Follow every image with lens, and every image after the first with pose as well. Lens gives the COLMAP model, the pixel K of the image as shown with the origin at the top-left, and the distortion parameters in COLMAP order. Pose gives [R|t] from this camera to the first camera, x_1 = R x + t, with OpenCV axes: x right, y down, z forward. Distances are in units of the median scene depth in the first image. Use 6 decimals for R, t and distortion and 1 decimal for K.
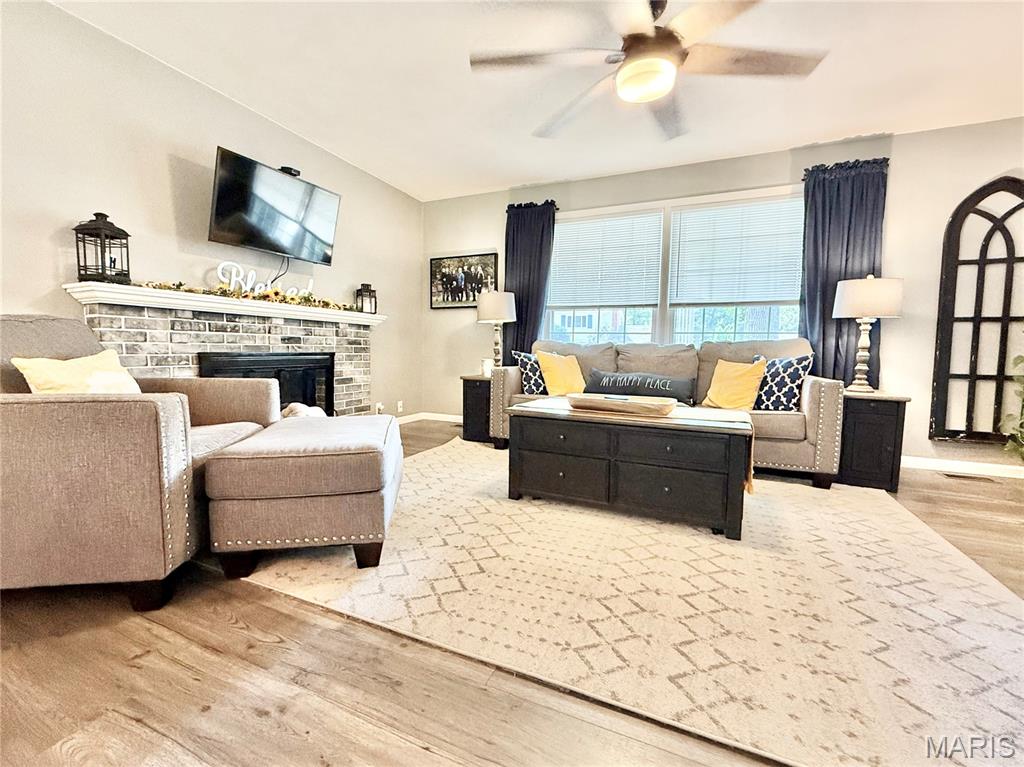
lens RADIAL K [[437.3, 0, 512.0], [0, 437.3, 383.5], [0, 0, 1]] dist [0.001606, -0.000172]
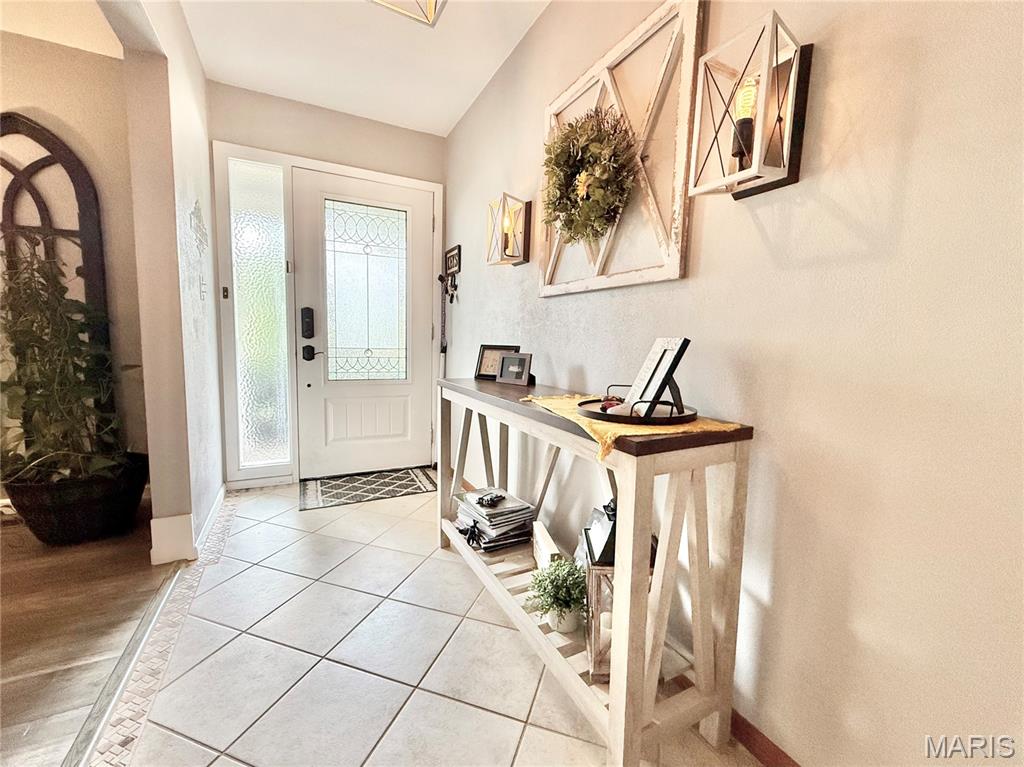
lens RADIAL K [[425.3, 0, 512.0], [0, 425.3, 383.5], [0, 0, 1]] dist [0.004795, 0.000246]
pose [[0.635036, -0.075828, 0.768752, 0.983781], [0.046112, 0.997117, 0.060263, -0.026182], [-0.771105, -0.002820, 0.636702, -0.084300]]
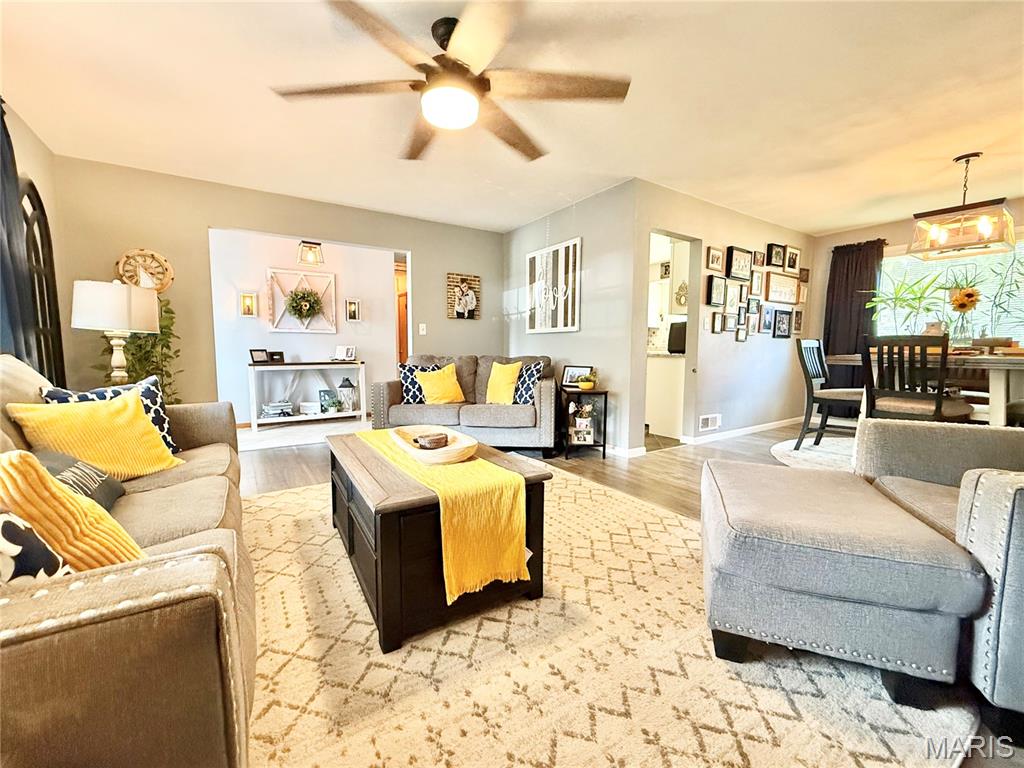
lens RADIAL K [[425.3, 0, 512.0], [0, 425.3, 384.0], [0, 0, 1]] dist [0.004795, 0.000246]
pose [[-0.842736, -0.059954, 0.534978, -0.237302], [0.030079, 0.986982, 0.157991, -0.141702], [-0.537486, 0.149236, -0.829962, 1.167382]]
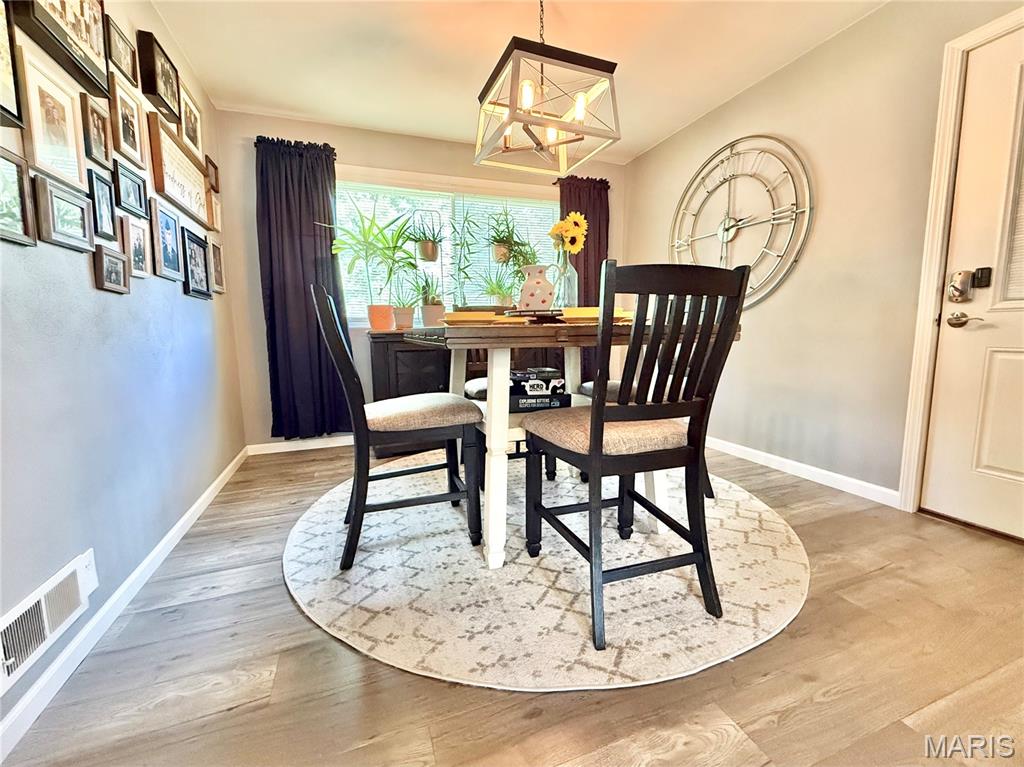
lens RADIAL K [[425.3, 0, 512.0], [0, 425.3, 383.5], [0, 0, 1]] dist [0.004795, 0.000246]
pose [[-0.710405, 0.081402, -0.699069, -0.083320], [-0.054075, 0.984039, 0.169537, -0.034209], [0.701712, 0.158242, -0.694665, 0.138310]]
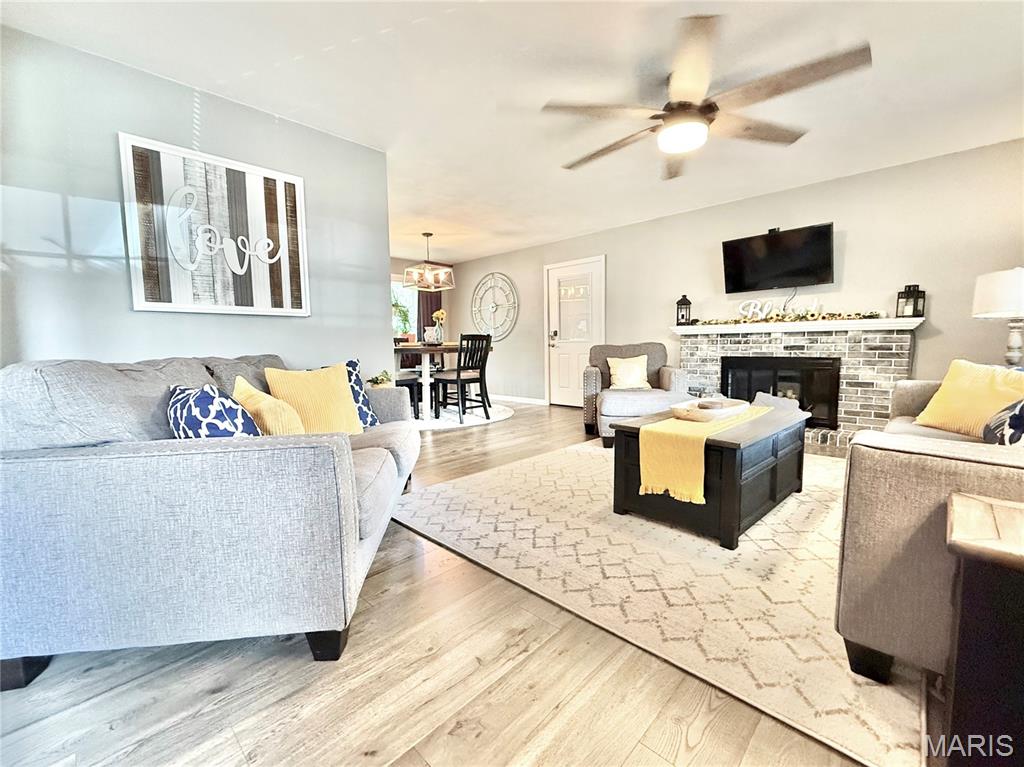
lens RADIAL K [[425.3, 0, 512.0], [0, 425.3, 383.5], [0, 0, 1]] dist [0.004795, 0.000246]
pose [[-0.333796, 0.075616, -0.939608, 1.037001], [-0.066653, 0.992389, 0.103543, -0.070265], [0.940286, 0.097190, -0.326215, 0.644967]]
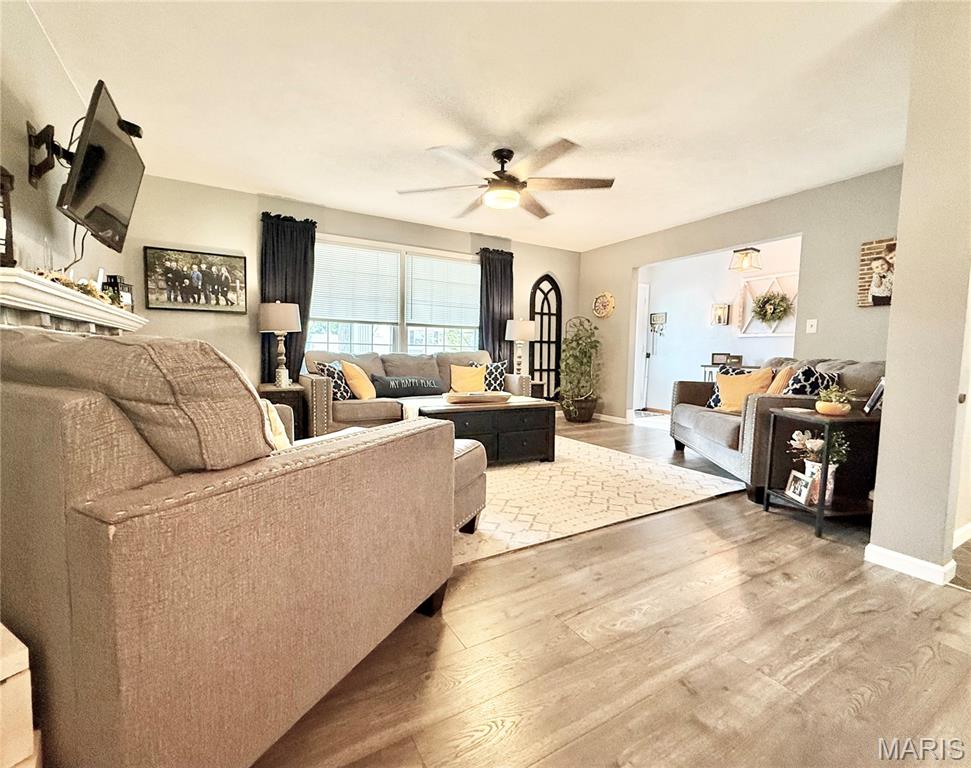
lens RADIAL K [[418.9, 0, 458.5], [0, 418.9, 384.5], [0, 0, 1]] dist [0.001054, 0.000032]
pose [[0.604477, -0.064324, 0.794022, -0.692926], [0.057864, 0.997647, 0.036769, -0.041430], [-0.794518, 0.023719, 0.606777, 0.125263]]
